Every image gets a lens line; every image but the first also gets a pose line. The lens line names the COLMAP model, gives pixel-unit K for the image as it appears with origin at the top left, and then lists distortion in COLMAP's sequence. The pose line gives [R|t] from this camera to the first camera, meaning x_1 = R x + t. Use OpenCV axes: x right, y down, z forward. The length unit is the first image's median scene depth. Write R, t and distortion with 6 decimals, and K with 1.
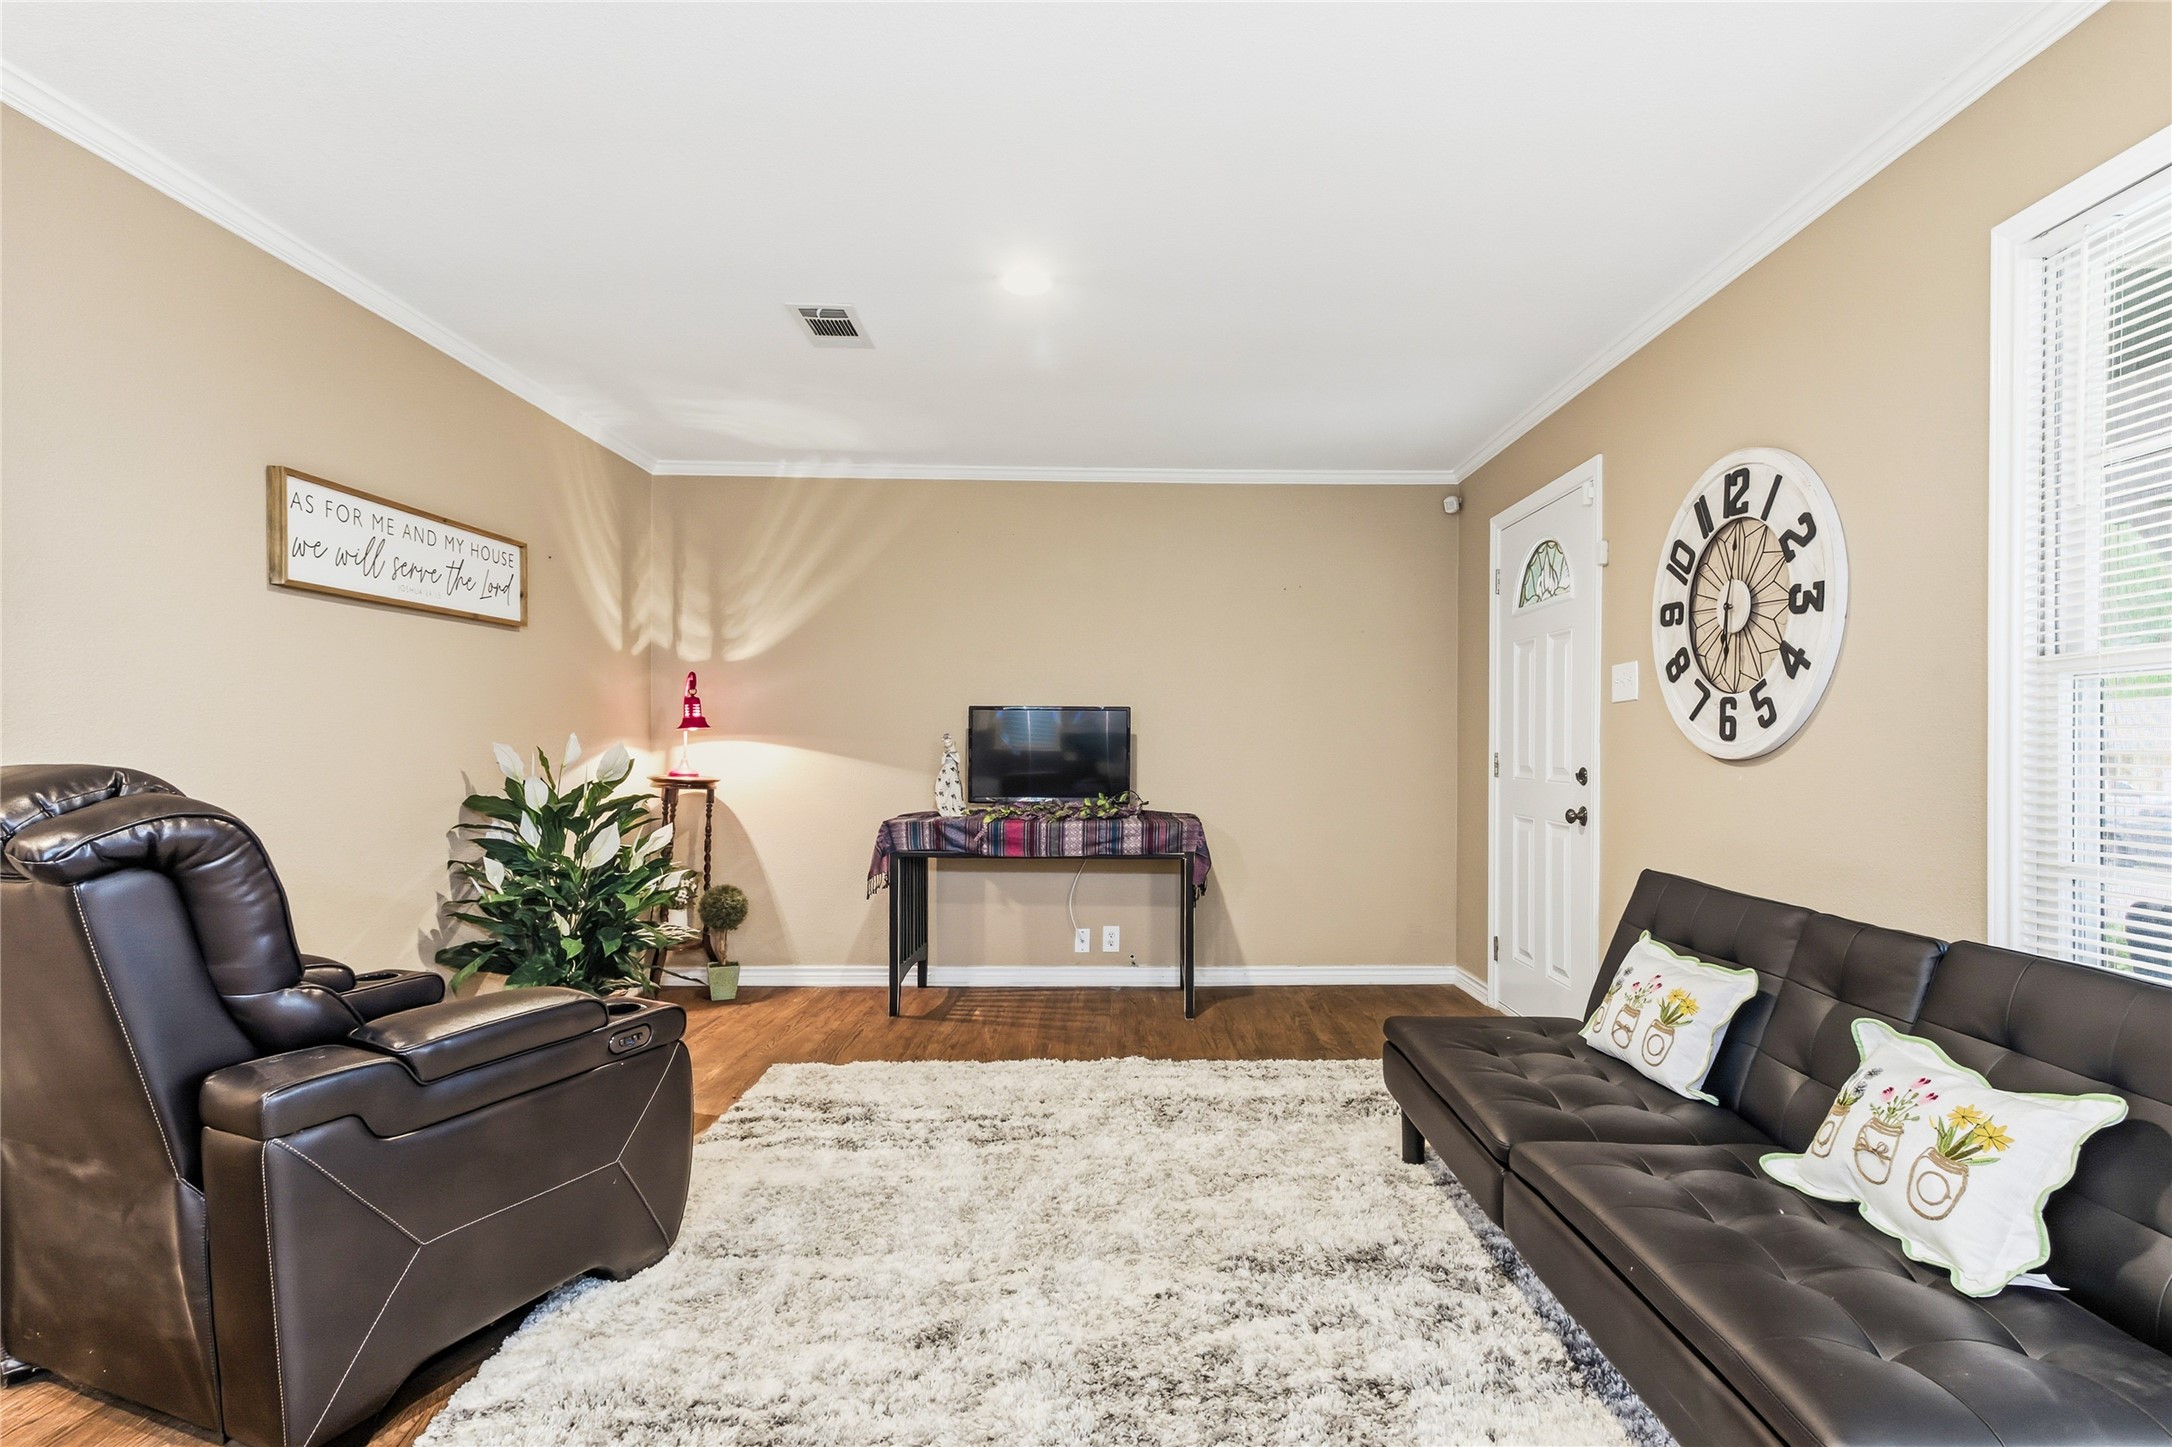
lens RADIAL K [[1103.9, 0, 1132.3], [0, 1103.9, 742.2], [0, 0, 1]] dist [0.015945, 0.000742]
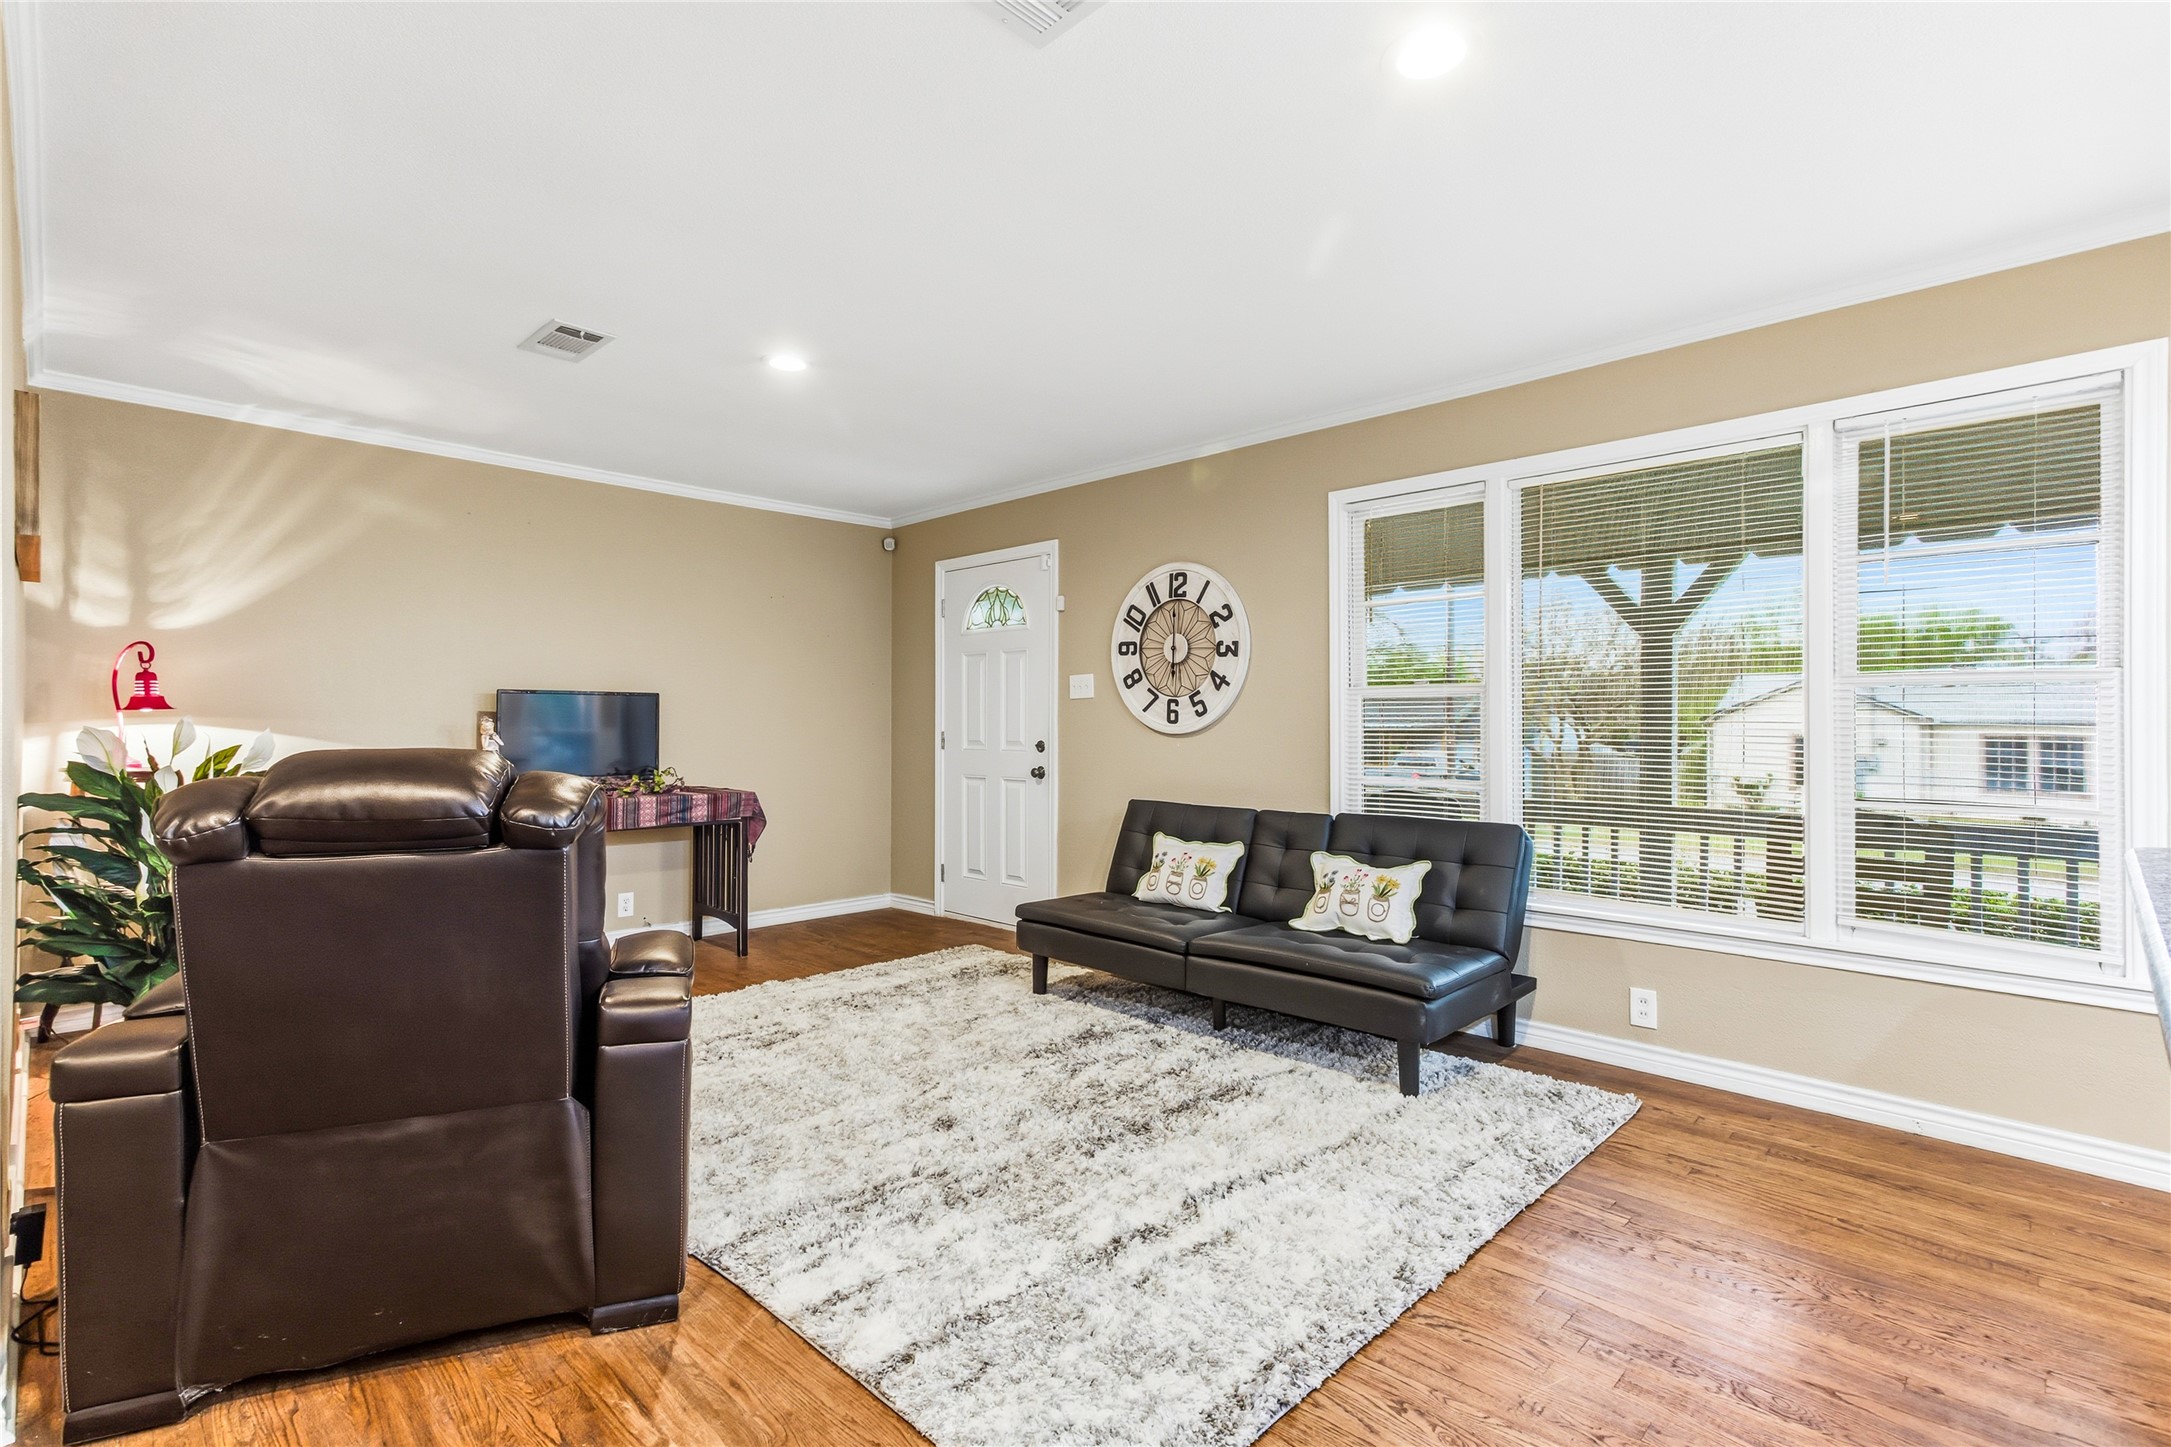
lens RADIAL K [[1046.1, 0, 1081.4], [0, 1046.1, 706.3], [0, 0, 1]] dist [0.015148, 0.002089]
pose [[0.720464, 0.010456, 0.693414, -0.713530], [0.000633, 0.999876, -0.015735, -0.002584], [-0.693492, 0.011775, 0.720368, -0.103687]]
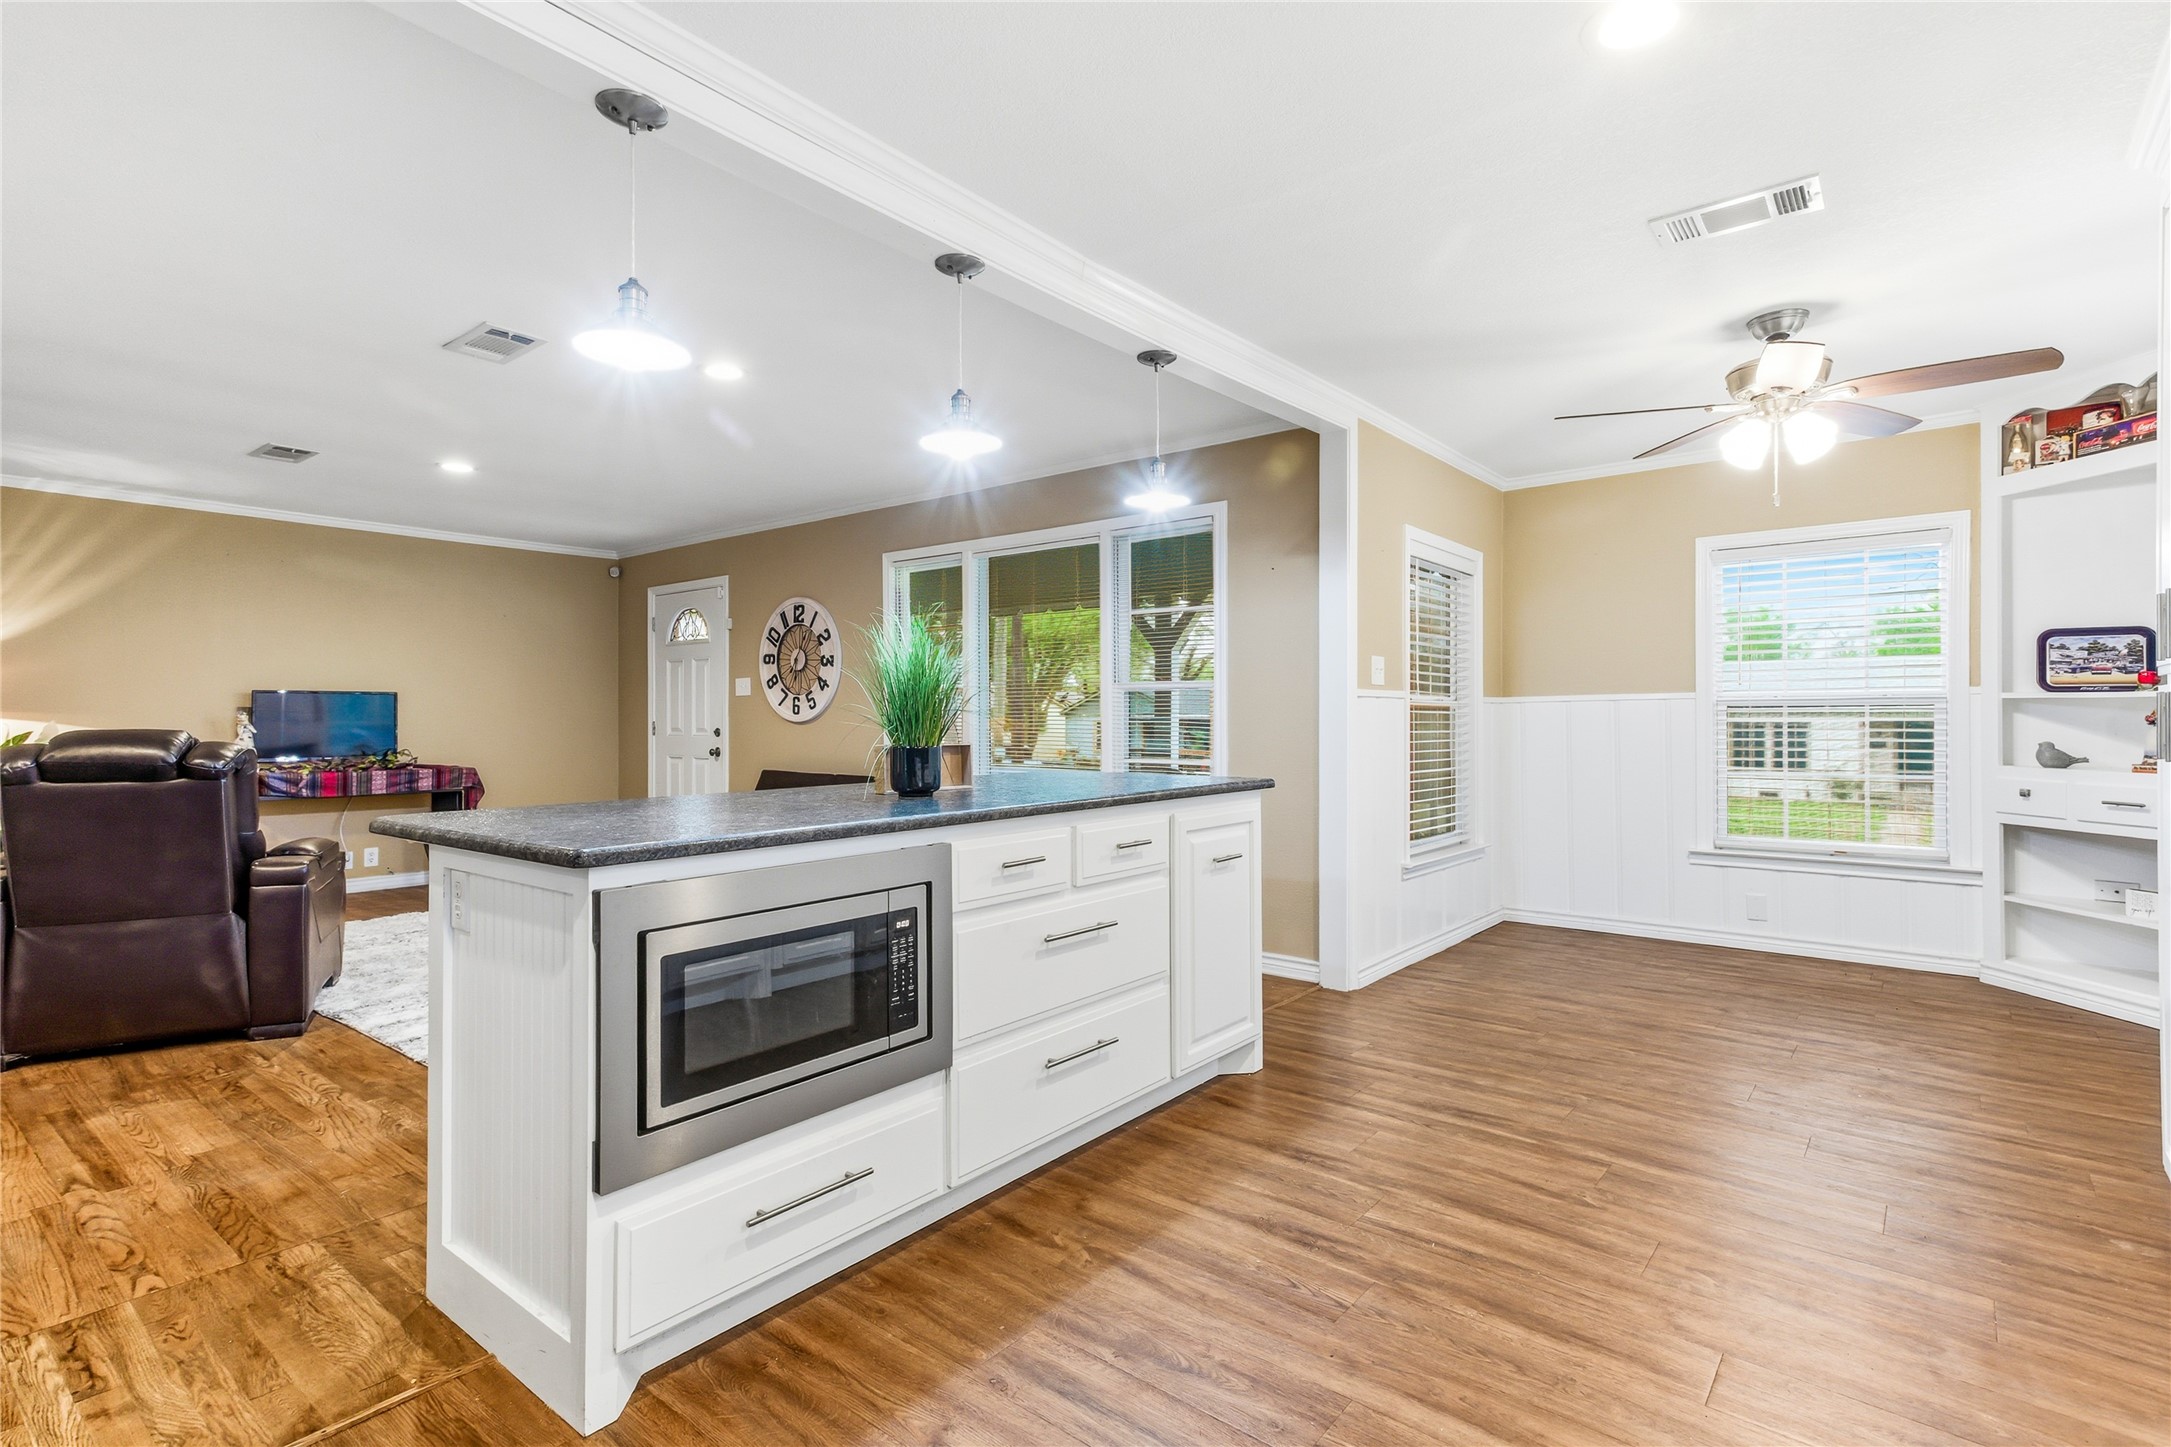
lens RADIAL K [[1046.1, 0, 1104.6], [0, 1046.1, 702.0], [0, 0, 1]] dist [0.015148, 0.002089]
pose [[0.631792, 0.005560, 0.775118, -0.801848], [0.004106, 0.999936, -0.010519, -0.001825], [-0.775127, 0.009829, 0.631729, -0.960949]]
